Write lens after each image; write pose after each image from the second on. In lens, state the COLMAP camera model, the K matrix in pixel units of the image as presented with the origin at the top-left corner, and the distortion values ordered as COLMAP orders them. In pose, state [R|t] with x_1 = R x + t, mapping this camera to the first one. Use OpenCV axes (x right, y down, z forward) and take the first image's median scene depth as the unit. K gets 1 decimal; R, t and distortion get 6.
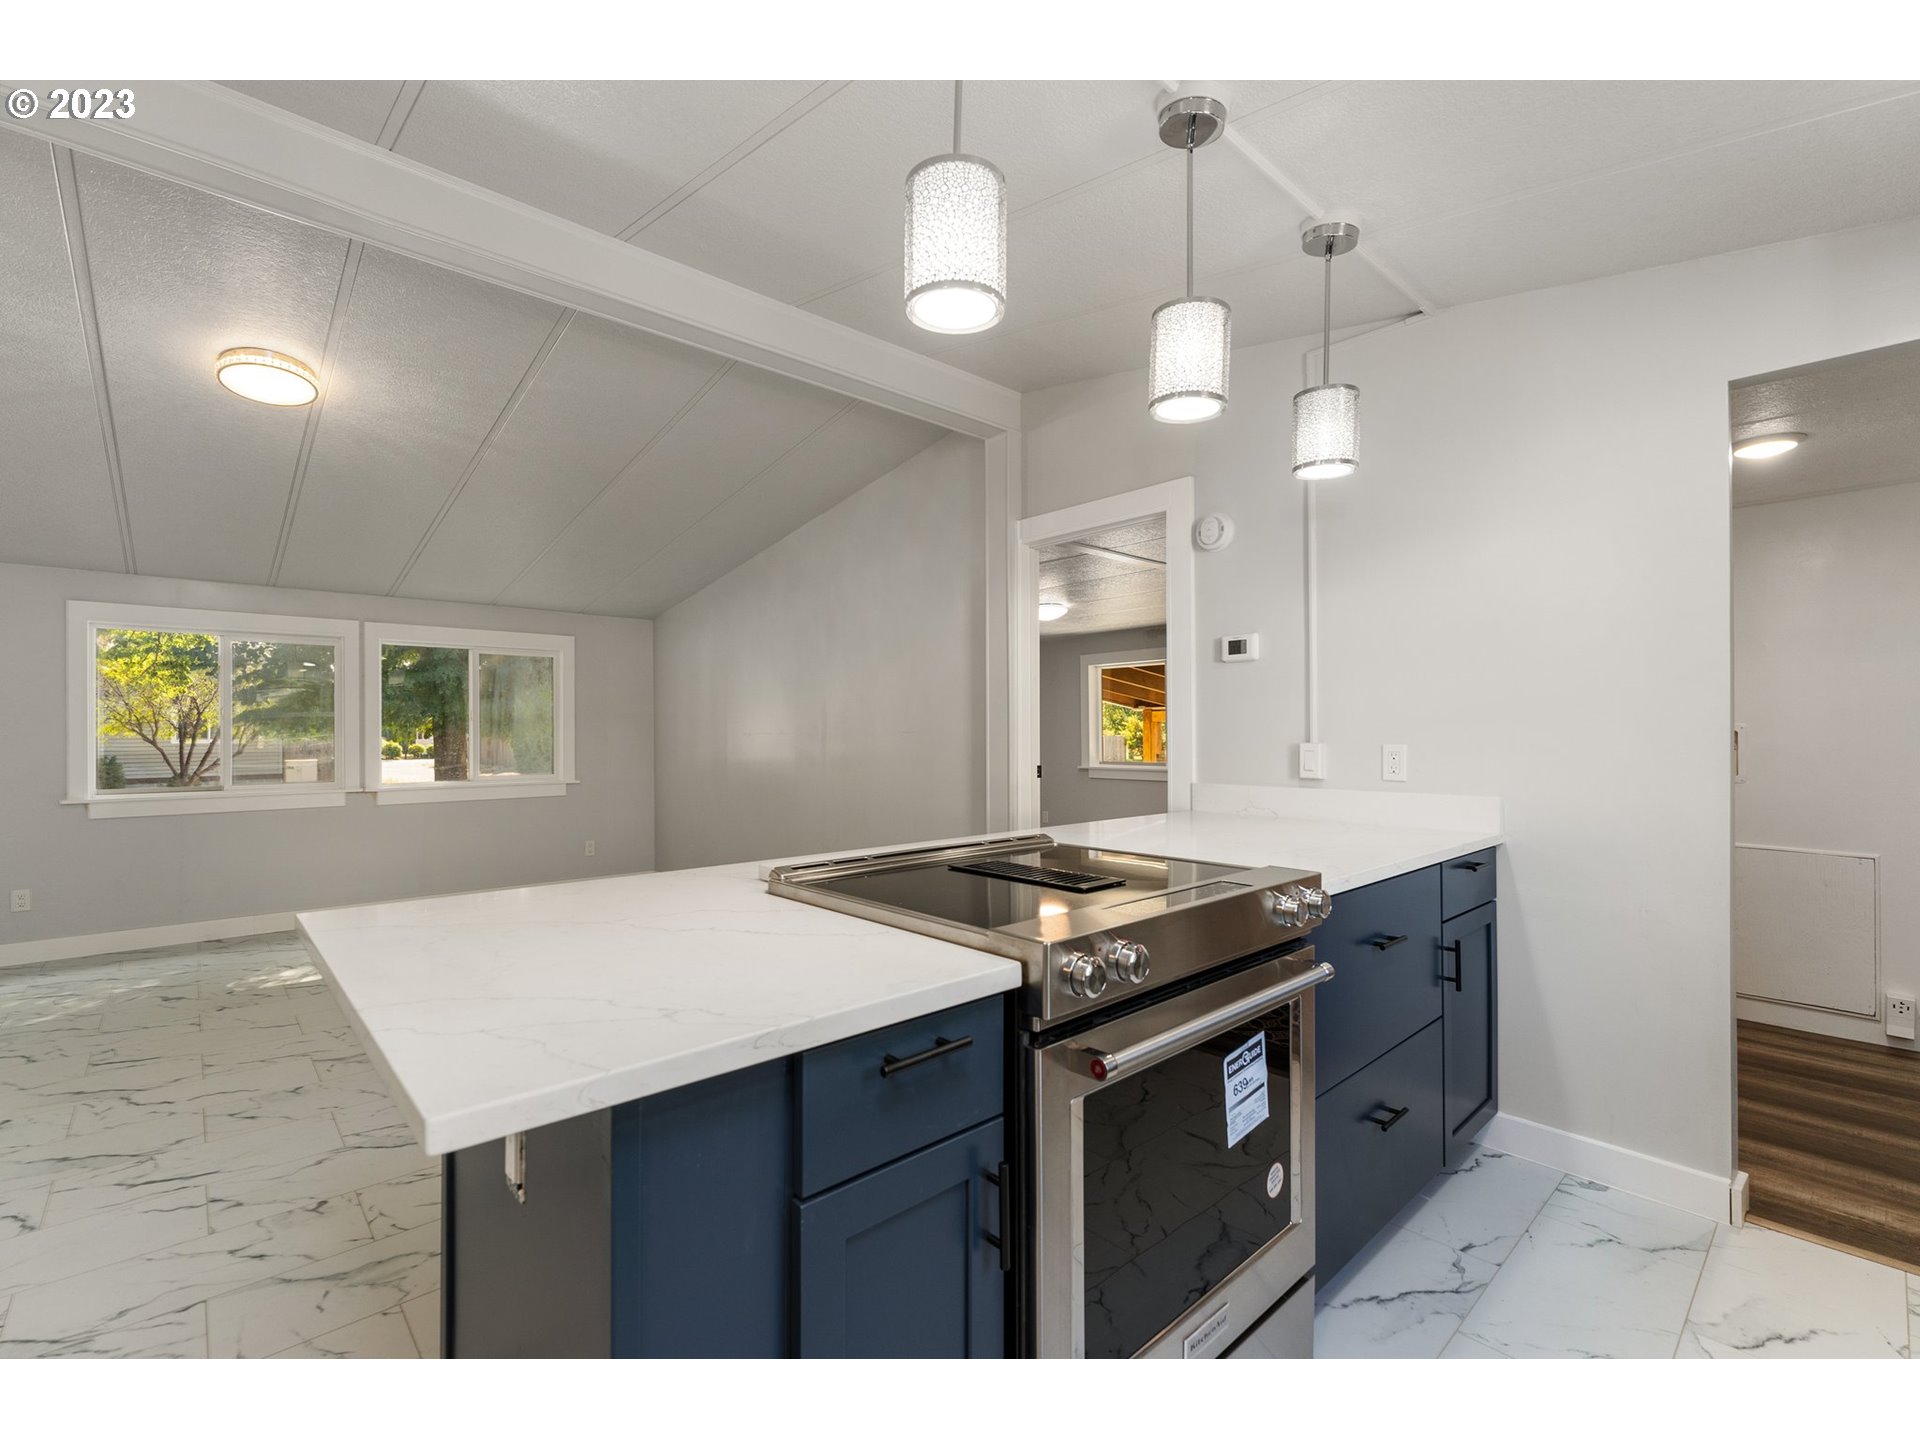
lens RADIAL K [[839.2, 0, 992.8], [0, 839.2, 720.7], [0, 0, 1]] dist [-0.016407, -0.000126]
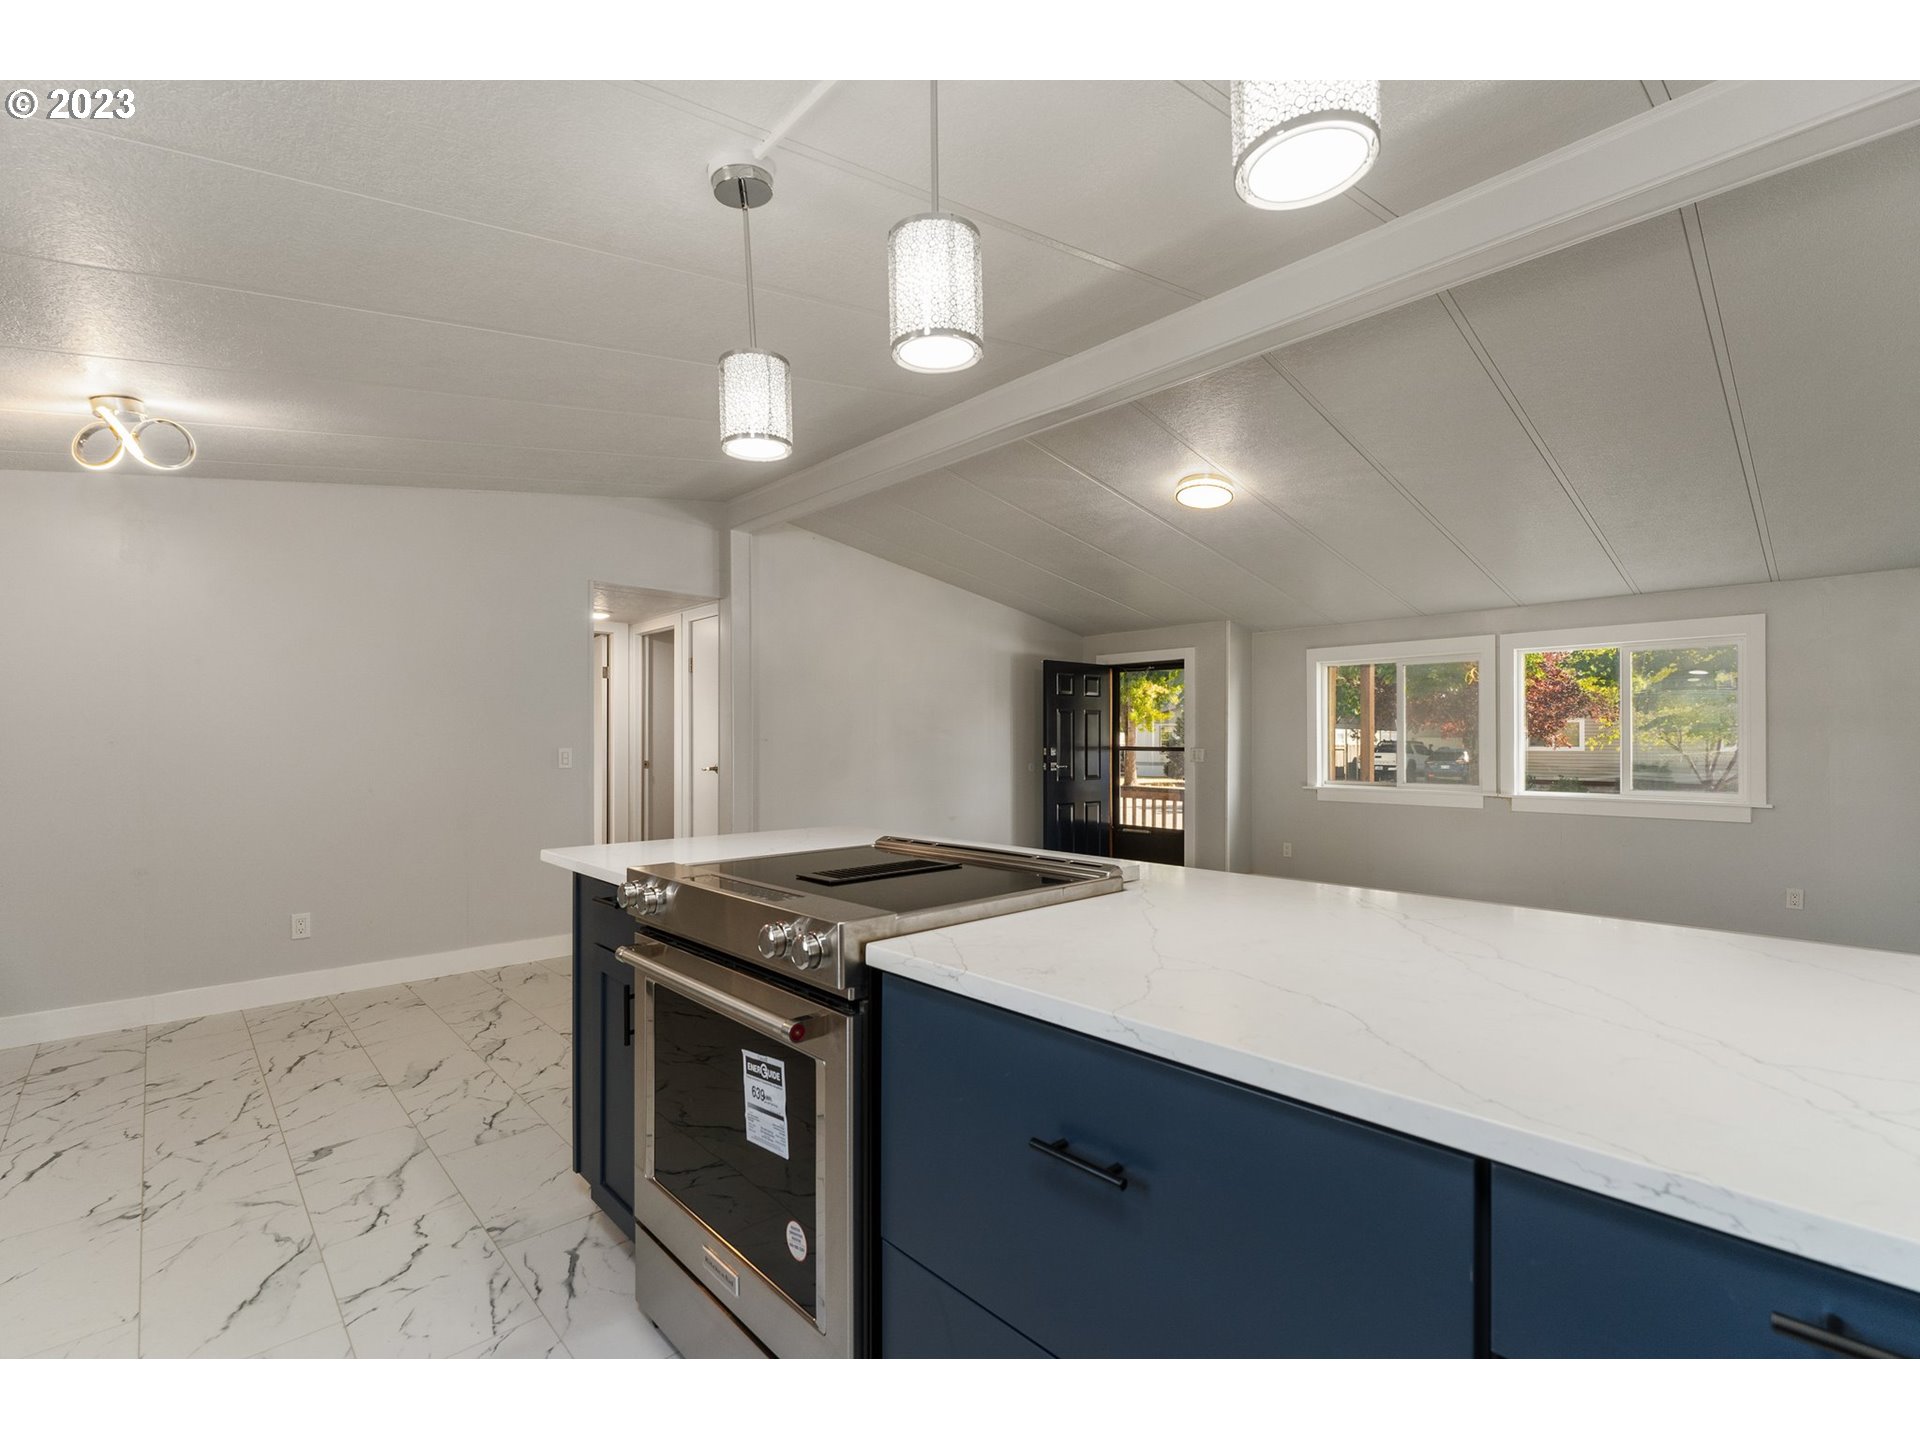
lens RADIAL K [[853.7, 0, 937.0], [0, 853.7, 744.2], [0, 0, 1]] dist [-0.012414, 0.000093]
pose [[0.015532, 0.009973, -0.999830, 0.303002], [0.008612, 0.999912, 0.010108, 0.002157], [0.999842, -0.008768, 0.015444, 0.276125]]
